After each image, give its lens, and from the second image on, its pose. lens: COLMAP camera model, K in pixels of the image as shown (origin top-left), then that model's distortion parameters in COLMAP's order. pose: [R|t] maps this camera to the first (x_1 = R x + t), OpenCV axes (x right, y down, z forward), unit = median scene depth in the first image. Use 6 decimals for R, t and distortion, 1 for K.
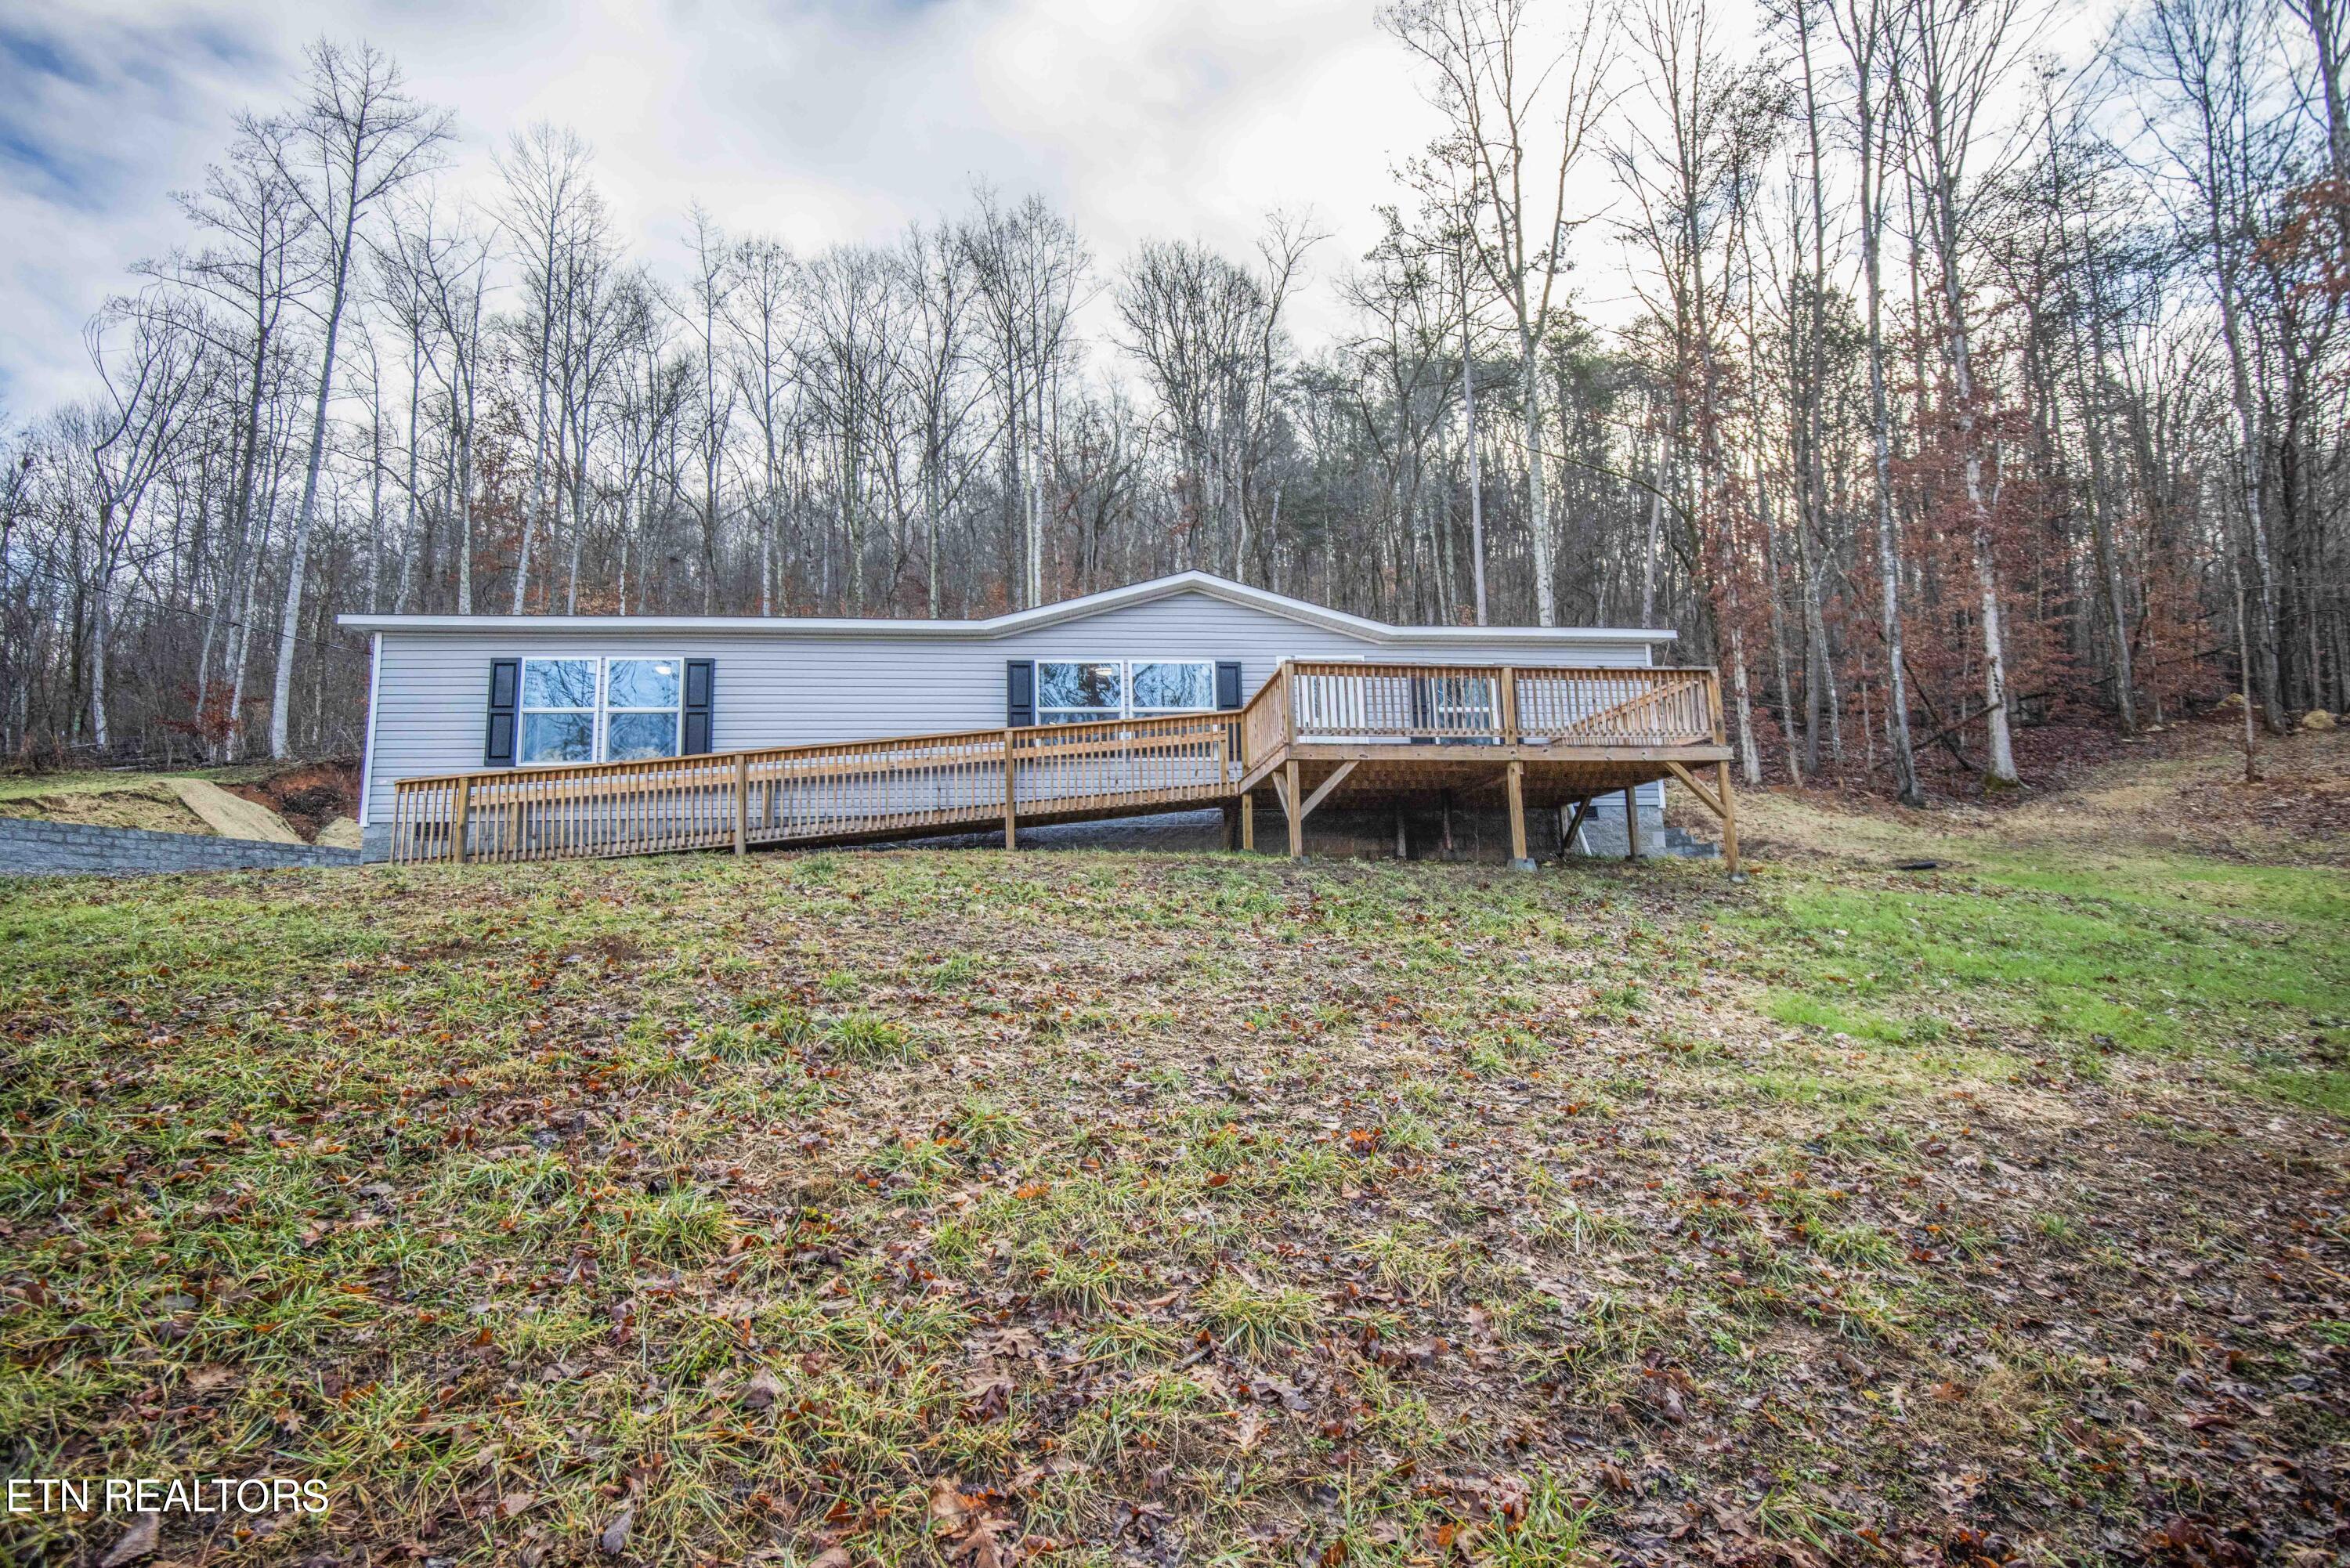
lens RADIAL K [[1156.6, 0, 1175.0], [0, 1156.6, 784.0], [0, 0, 1]] dist [-0.034846, 0.000166]
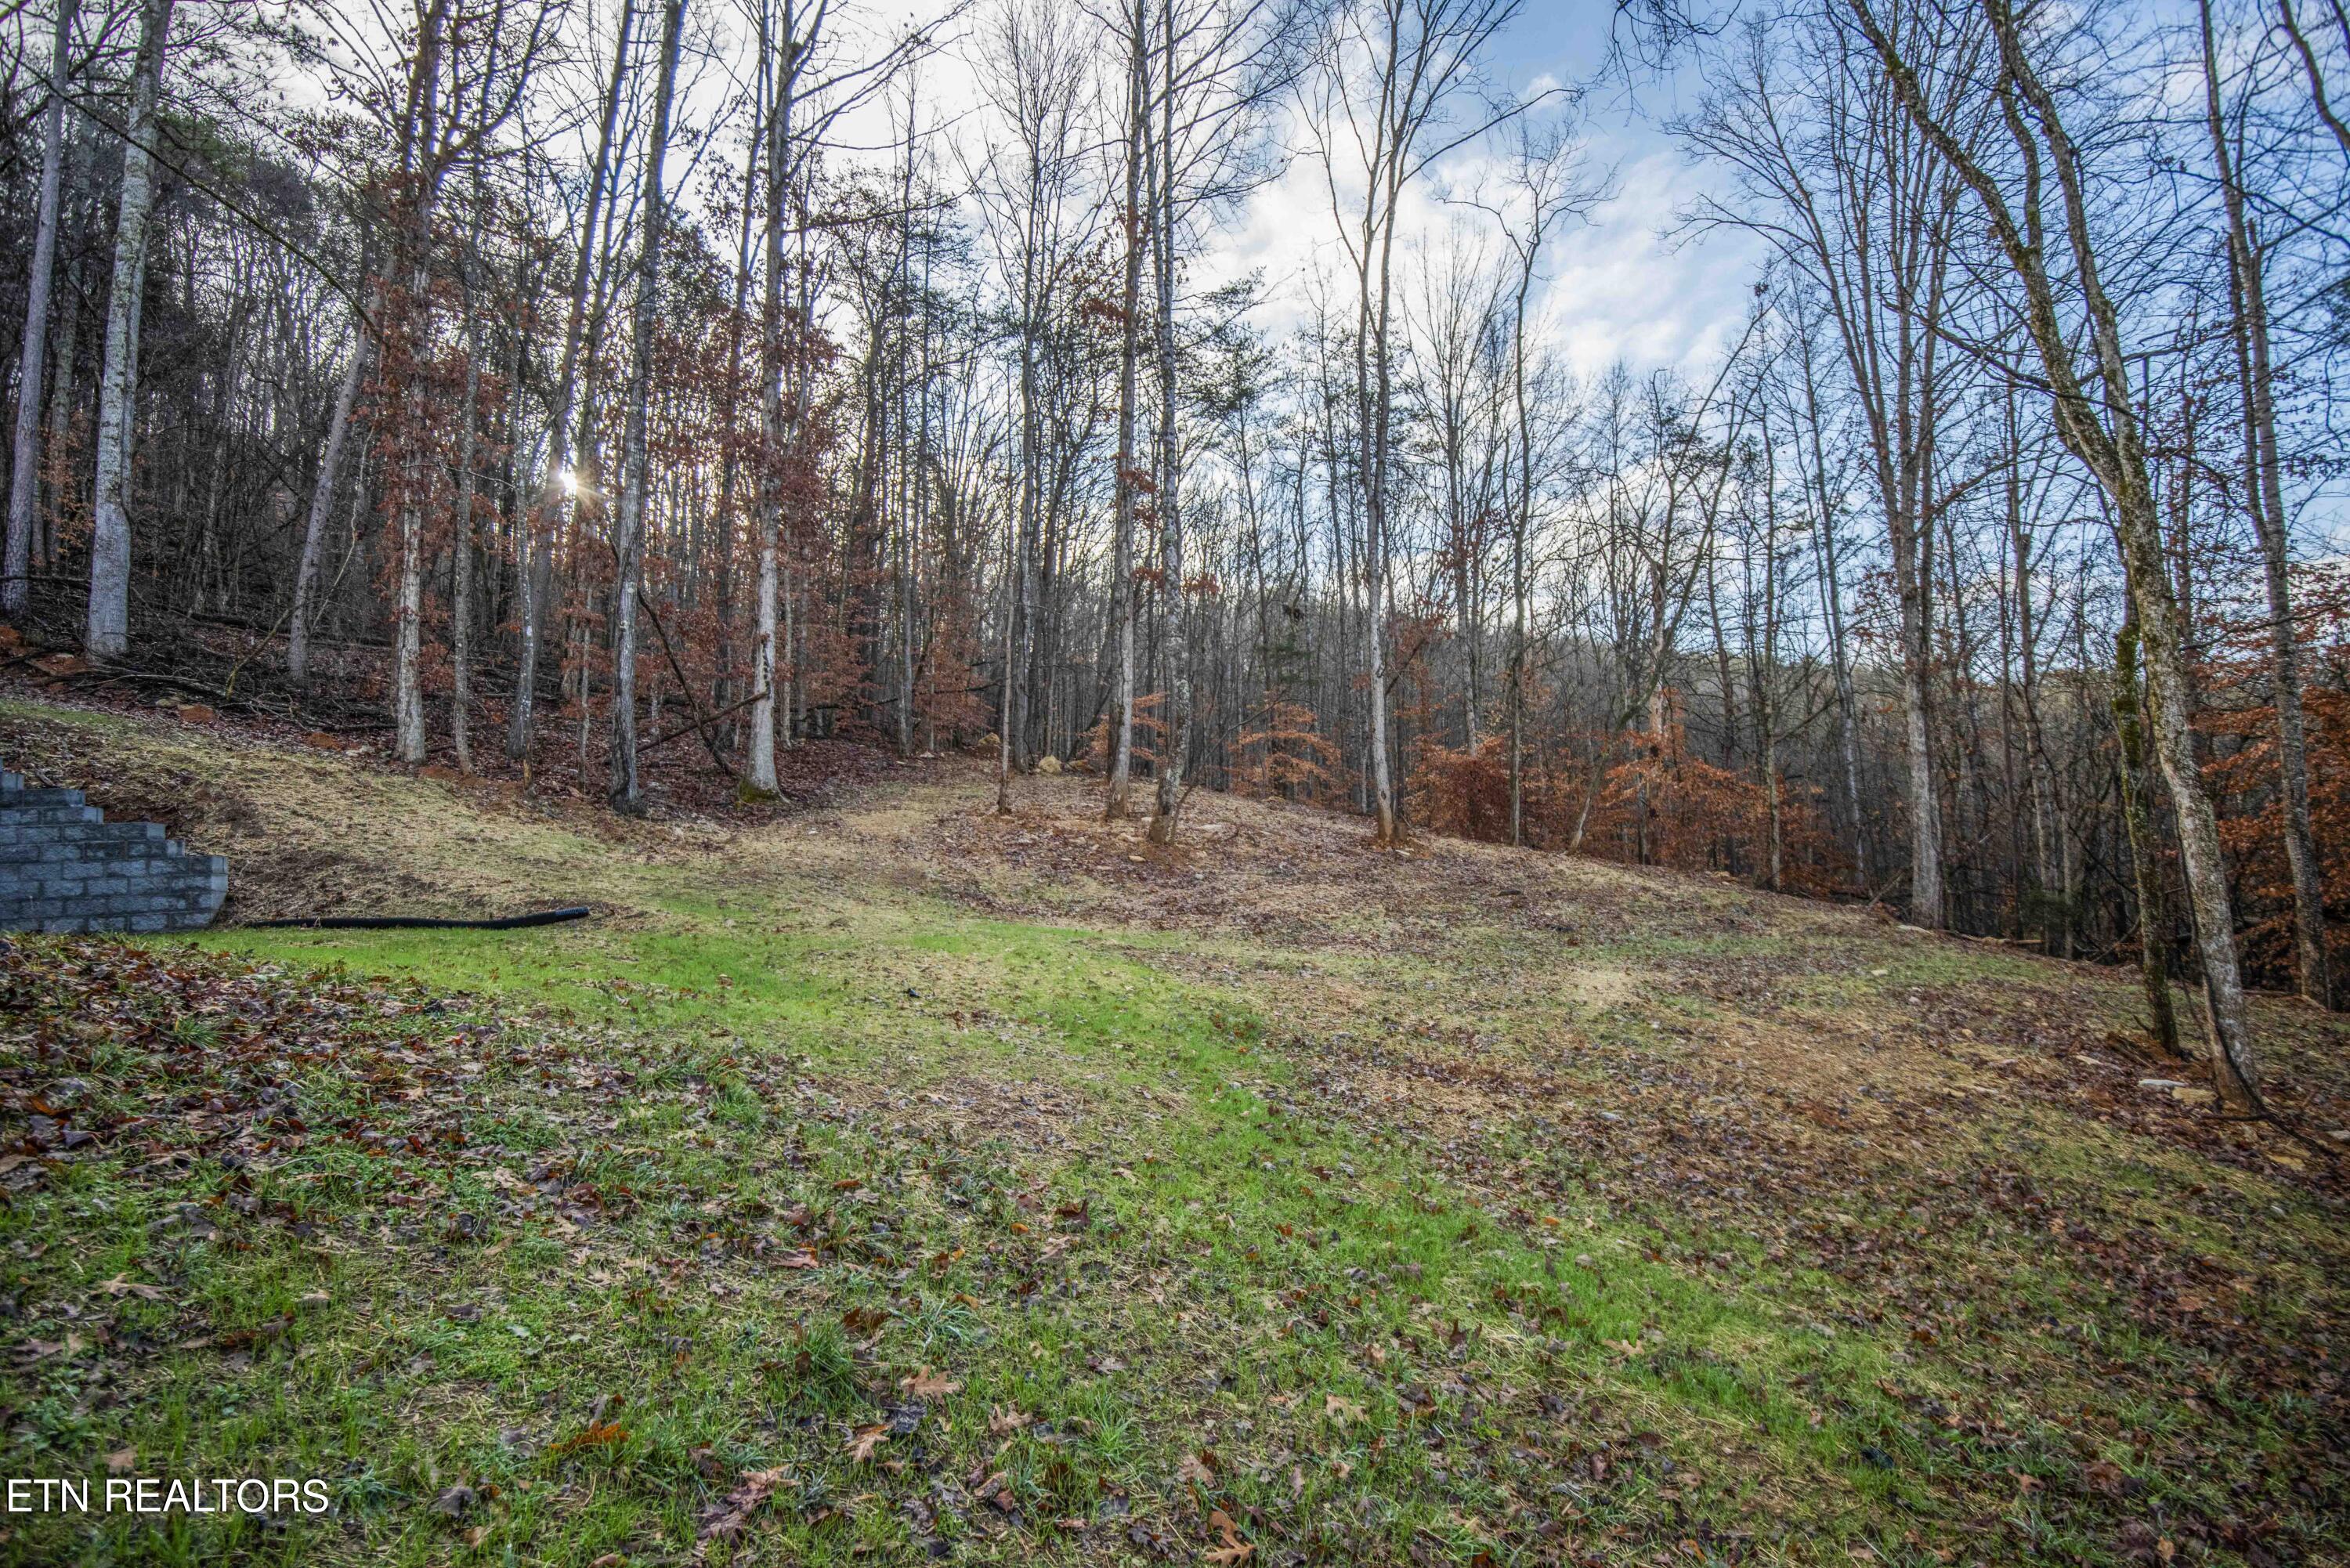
lens RADIAL K [[1156.6, 0, 1175.0], [0, 1156.6, 784.0], [0, 0, 1]] dist [-0.034846, 0.000166]
pose [[0.599396, 0.088783, 0.795513, 0.267534], [-0.085395, 0.995251, -0.046732, 0.005231], [-0.795884, -0.039922, 0.604131, 0.290021]]
